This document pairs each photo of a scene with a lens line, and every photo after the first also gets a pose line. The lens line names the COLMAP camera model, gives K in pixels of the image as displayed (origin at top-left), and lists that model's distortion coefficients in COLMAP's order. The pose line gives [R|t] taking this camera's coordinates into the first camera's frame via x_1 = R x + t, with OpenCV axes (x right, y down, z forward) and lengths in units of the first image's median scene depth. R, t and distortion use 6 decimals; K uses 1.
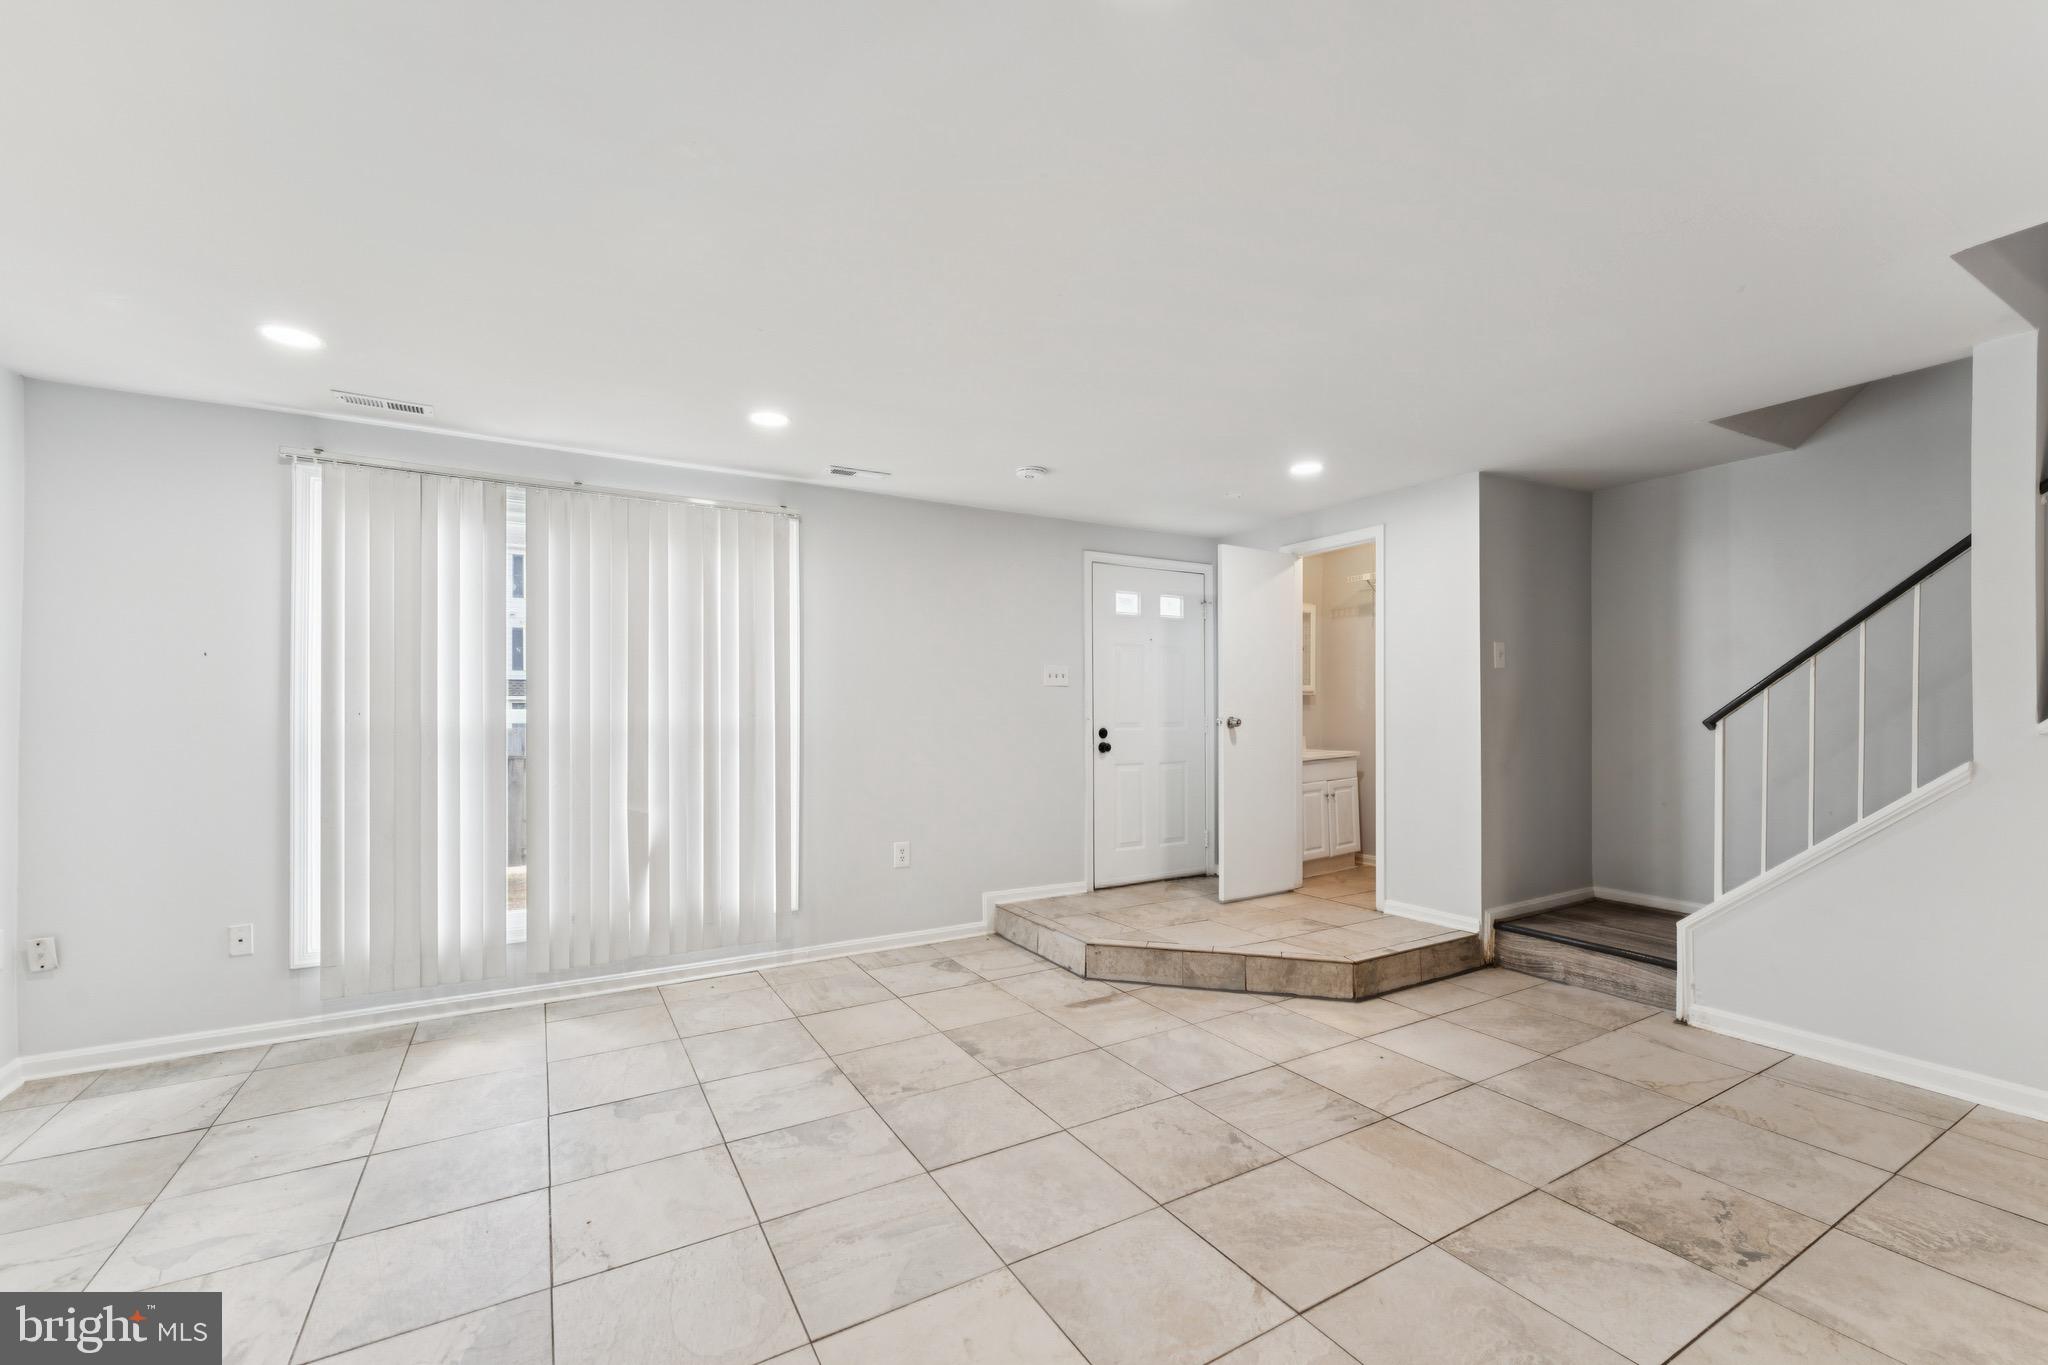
lens RADIAL K [[840.7, 0, 1028.9], [0, 840.7, 700.4], [0, 0, 1]] dist [-0.000373, 0.000859]
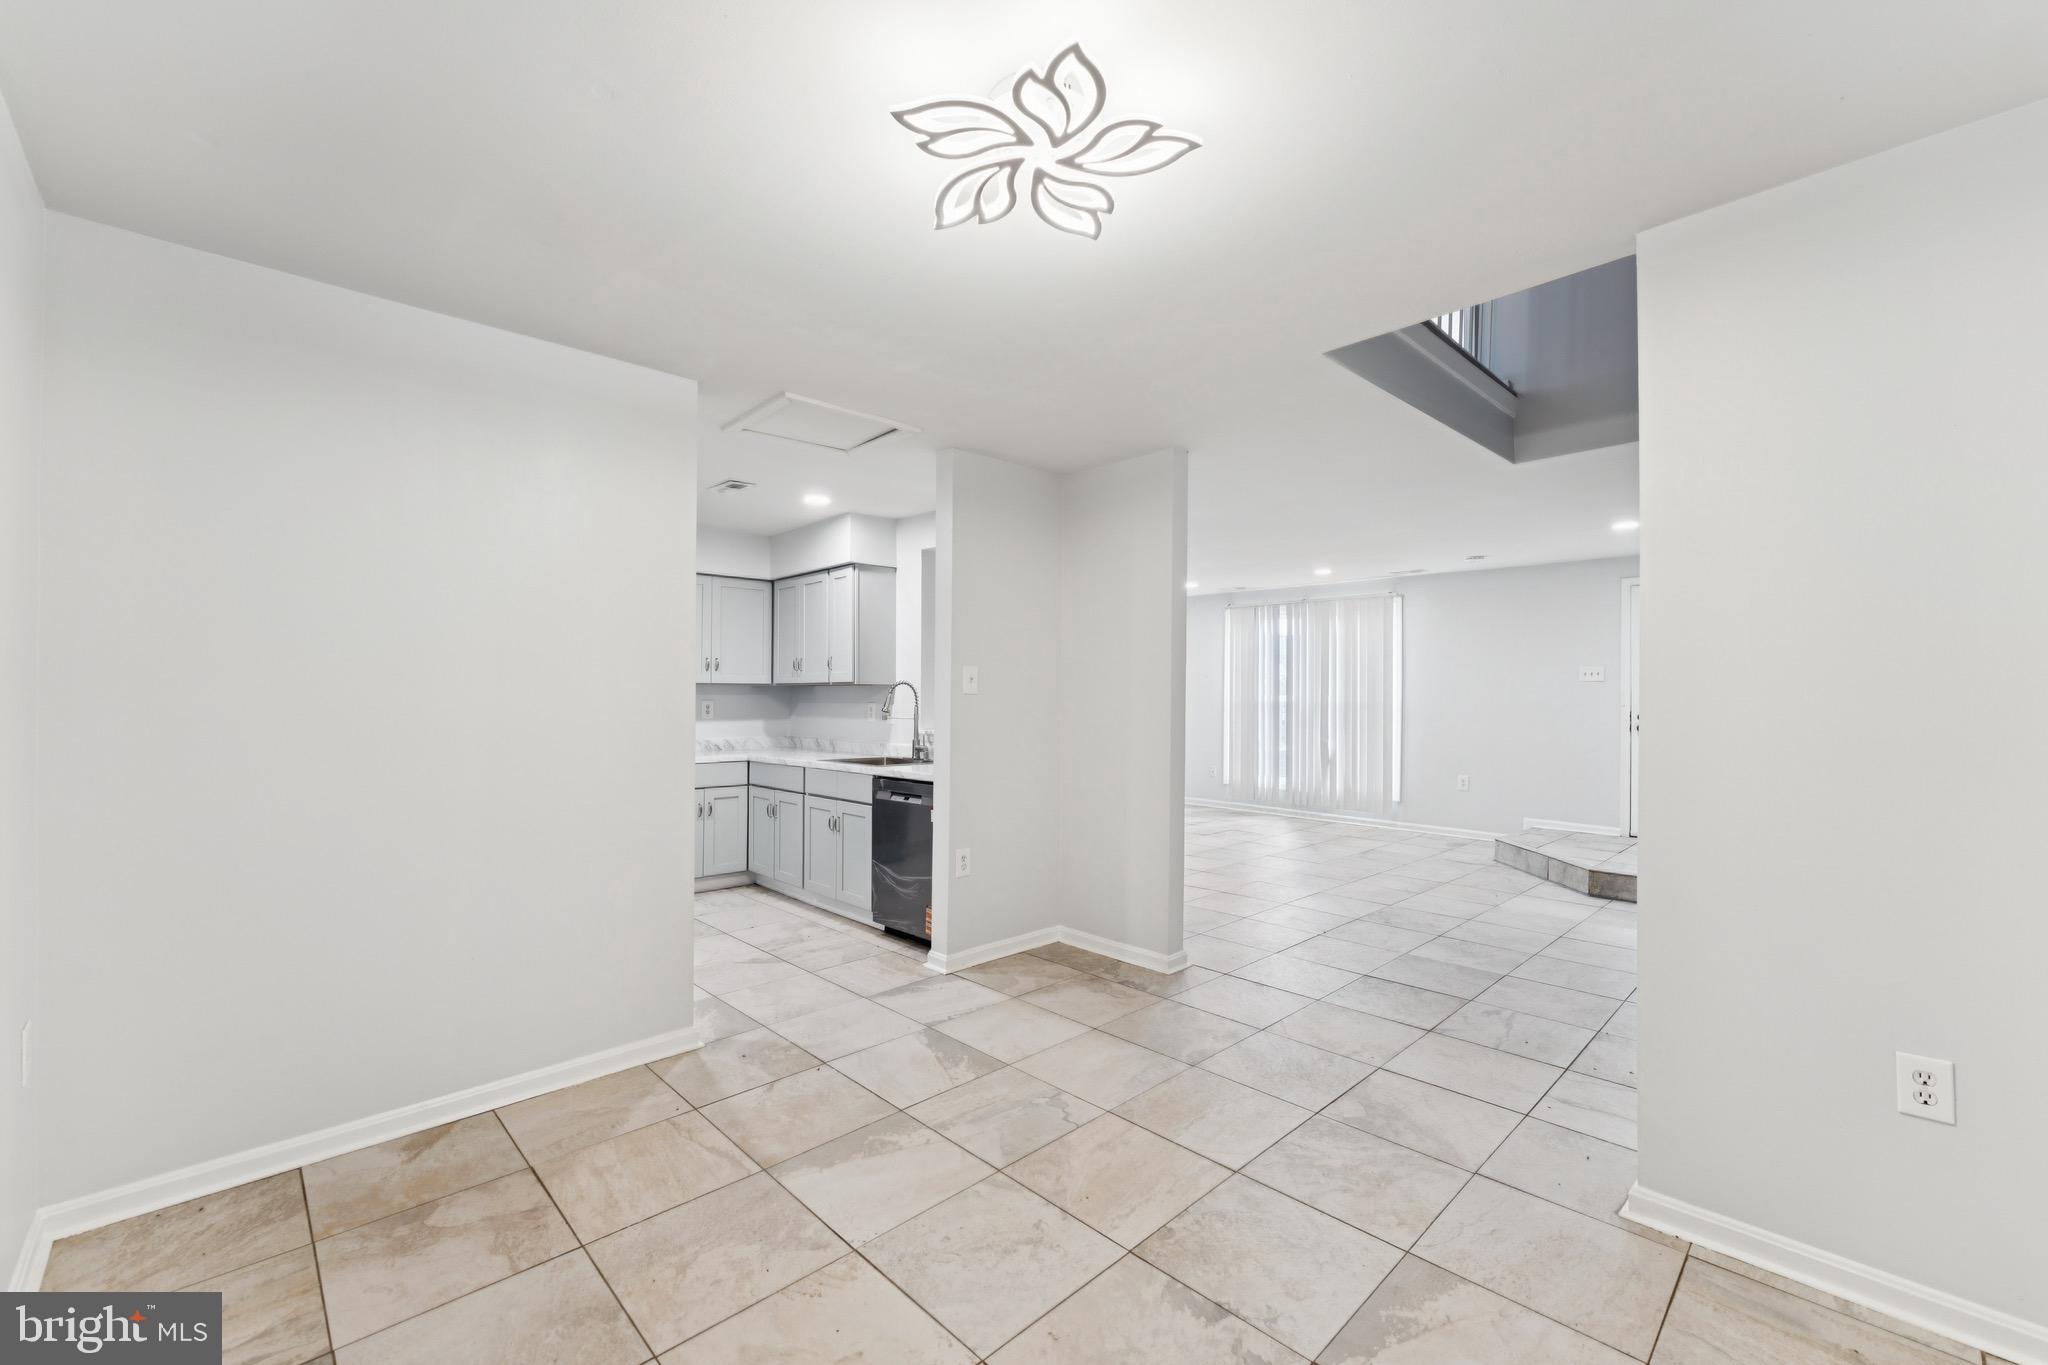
lens RADIAL K [[840.7, 0, 1036.4], [0, 840.7, 707.2], [0, 0, 1]] dist [-0.000373, 0.000859]
pose [[0.247194, 0.018083, -0.968797, 1.771908], [0.003308, 0.999804, 0.019506, -0.007613], [0.968960, -0.008026, 0.247086, -0.344796]]
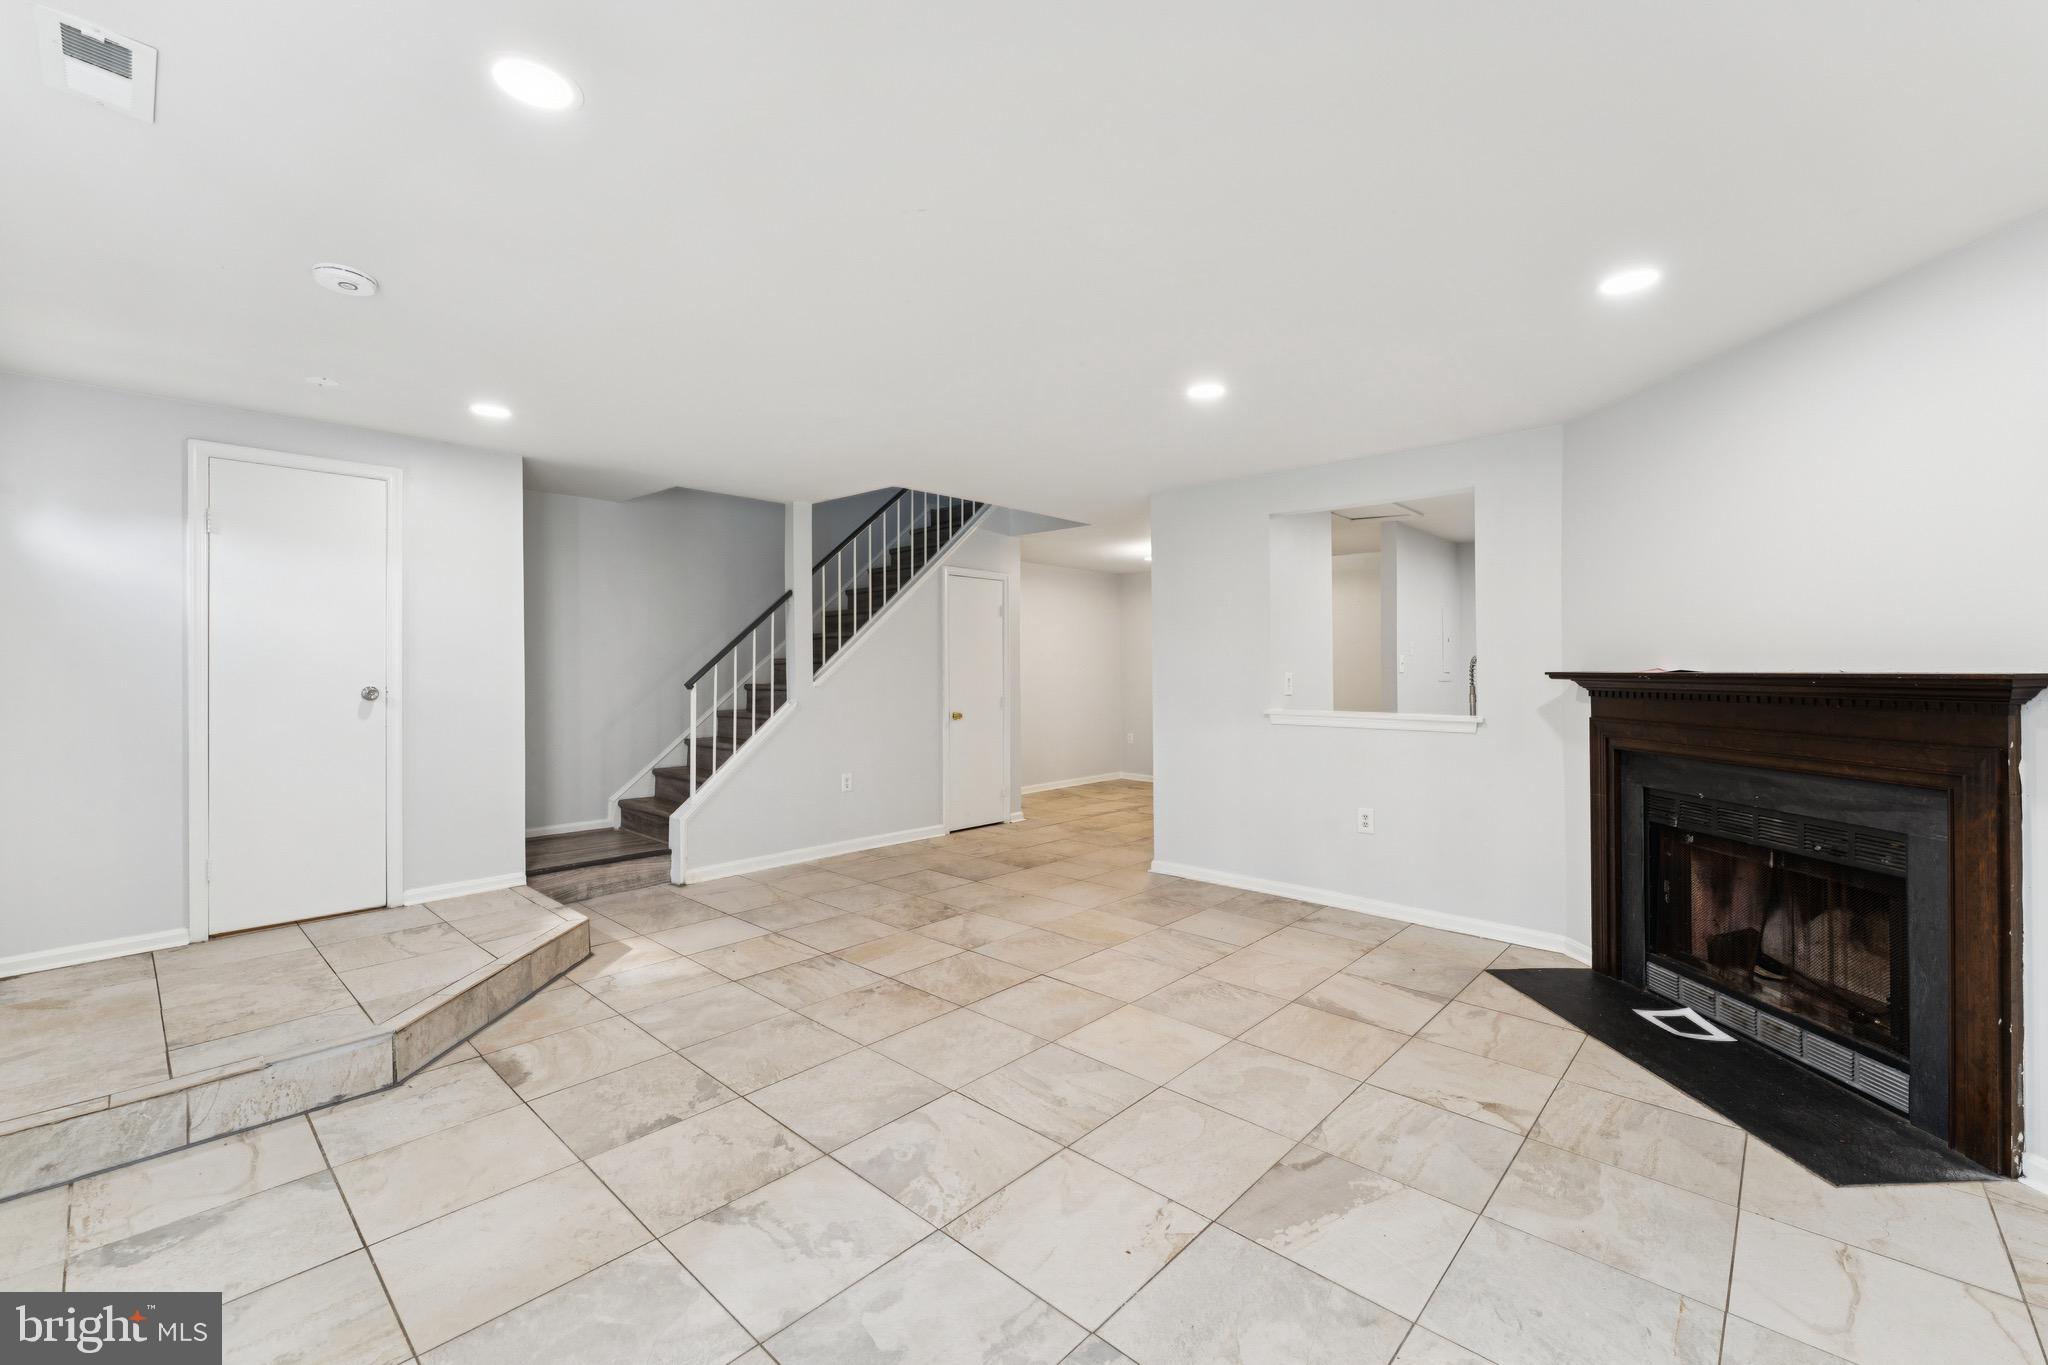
lens RADIAL K [[840.7, 0, 1026.8], [0, 840.7, 675.1], [0, 0, 1]] dist [-0.000373, 0.000859]
pose [[-0.284588, -0.000180, 0.958650, -0.863868], [-0.003562, 0.999993, -0.000869, 0.008980], [-0.958643, -0.003662, -0.284587, 0.873509]]
